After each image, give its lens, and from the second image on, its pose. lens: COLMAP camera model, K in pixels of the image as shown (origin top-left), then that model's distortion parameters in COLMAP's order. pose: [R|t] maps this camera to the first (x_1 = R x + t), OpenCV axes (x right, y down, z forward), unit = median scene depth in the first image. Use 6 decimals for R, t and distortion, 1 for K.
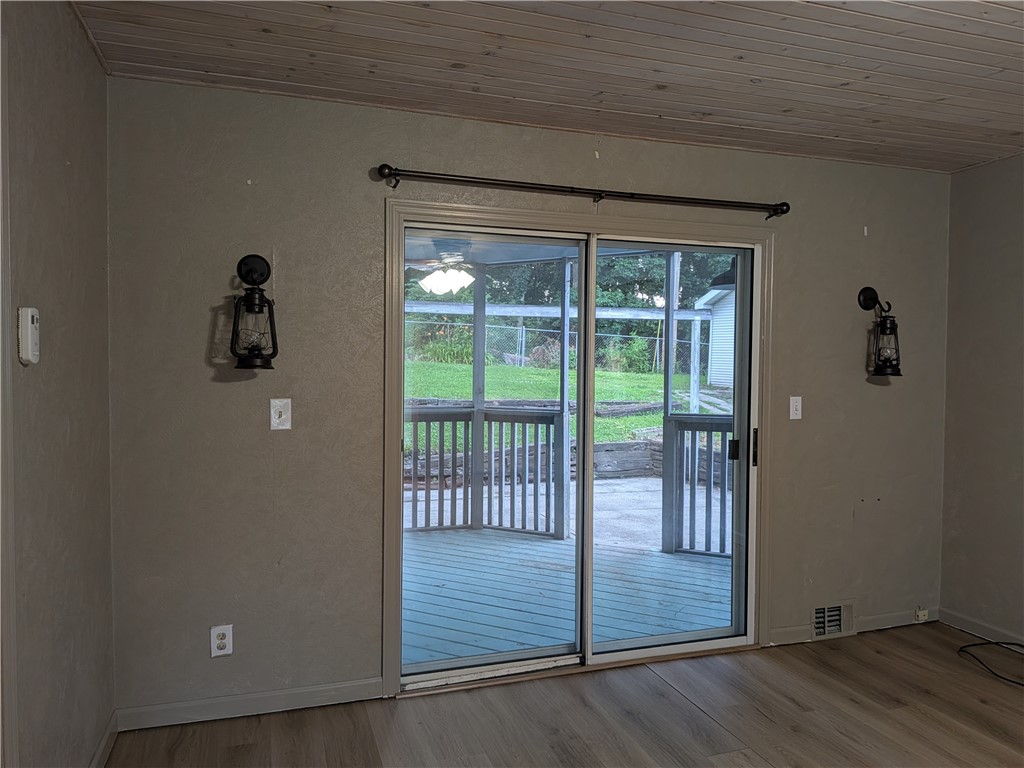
lens RADIAL K [[732.7, 0, 515.4], [0, 732.7, 383.2], [0, 0, 1]] dist [-0.006649, -0.016653]
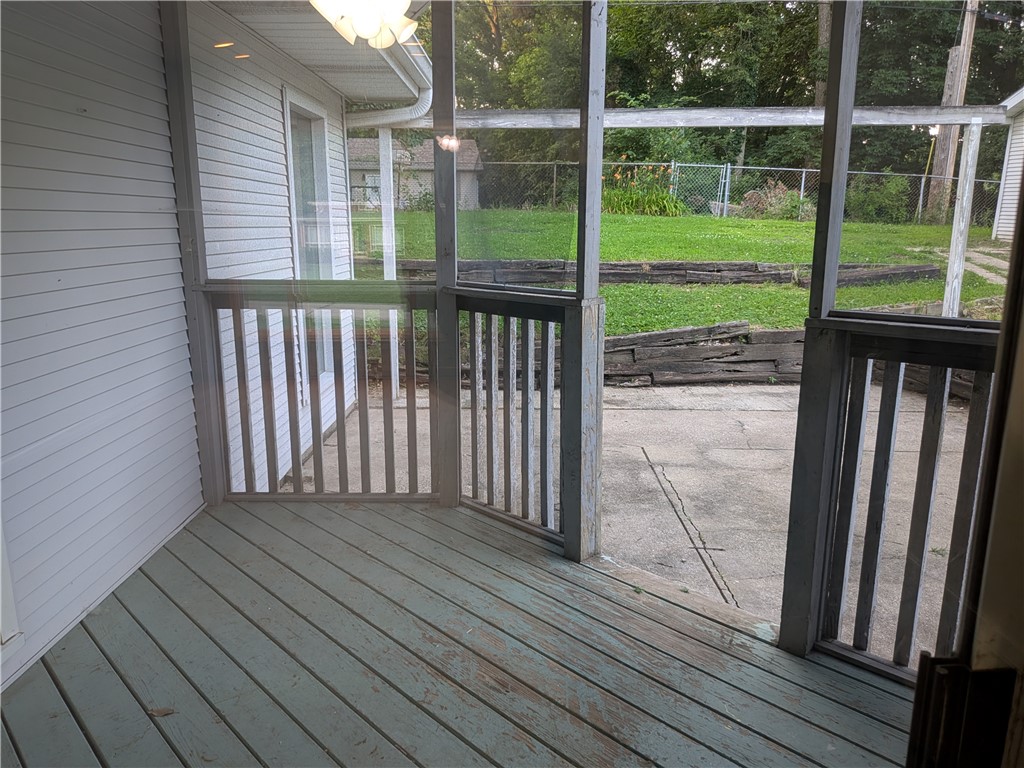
lens RADIAL K [[732.7, 0, 506.2], [0, 732.7, 386.0], [0, 0, 1]] dist [-0.006649, -0.016653]
pose [[0.945000, 0.055202, -0.322378, 0.172933], [0.008475, 0.981191, 0.192856, 0.004521], [0.326960, -0.184981, 0.926757, 0.567596]]
